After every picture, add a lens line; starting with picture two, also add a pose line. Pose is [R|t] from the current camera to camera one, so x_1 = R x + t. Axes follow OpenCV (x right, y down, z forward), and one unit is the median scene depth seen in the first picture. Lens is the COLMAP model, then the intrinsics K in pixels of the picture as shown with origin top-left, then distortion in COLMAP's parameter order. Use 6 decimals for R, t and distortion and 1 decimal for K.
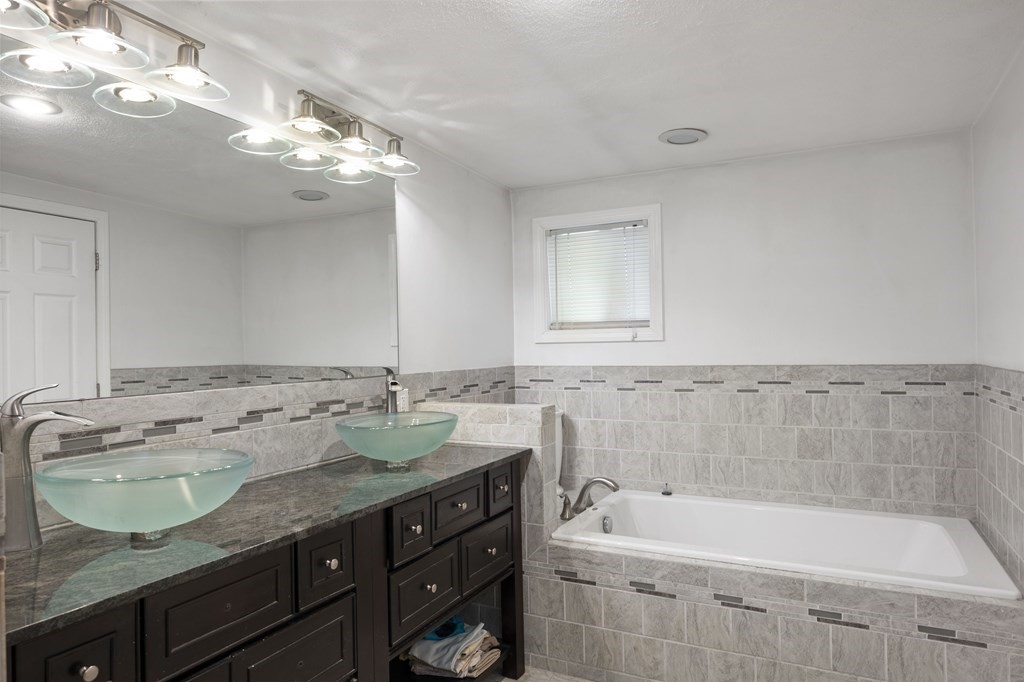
lens RADIAL K [[633.4, 0, 512.0], [0, 633.4, 341.0], [0, 0, 1]] dist [-0.000239, -0.000316]
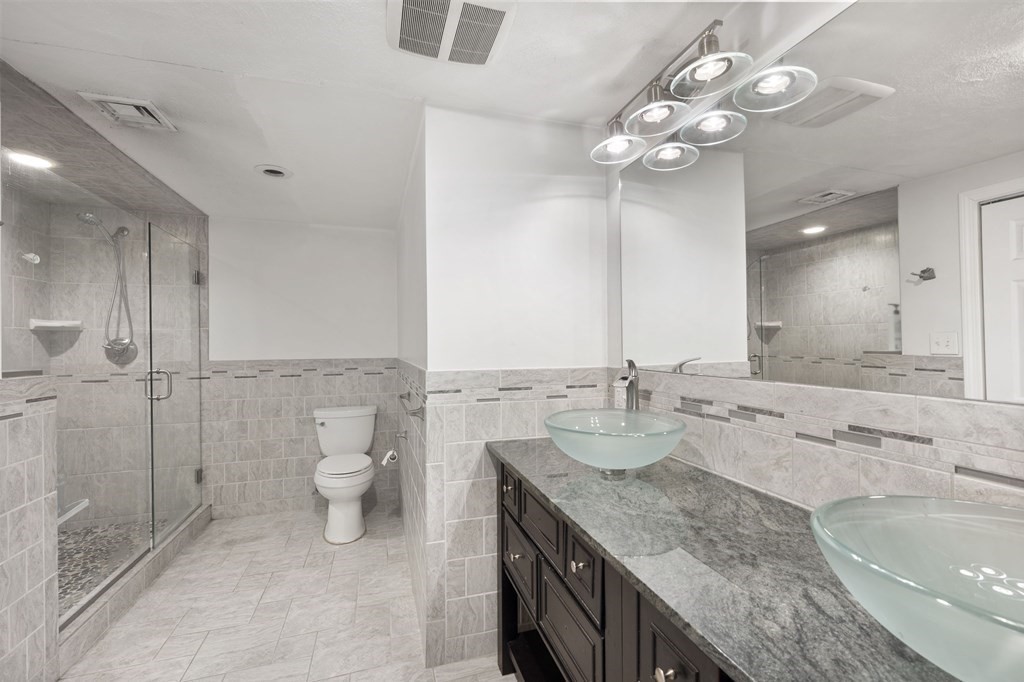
lens RADIAL K [[423.2, 0, 512.0], [0, 423.2, 341.0], [0, 0, 1]] dist [-0.001759, -0.000147]
pose [[-0.712646, 0.019052, -0.701265, 0.194970], [0.027443, 0.999623, -0.000730, 0.010565], [0.700987, -0.019765, -0.712900, 1.221231]]
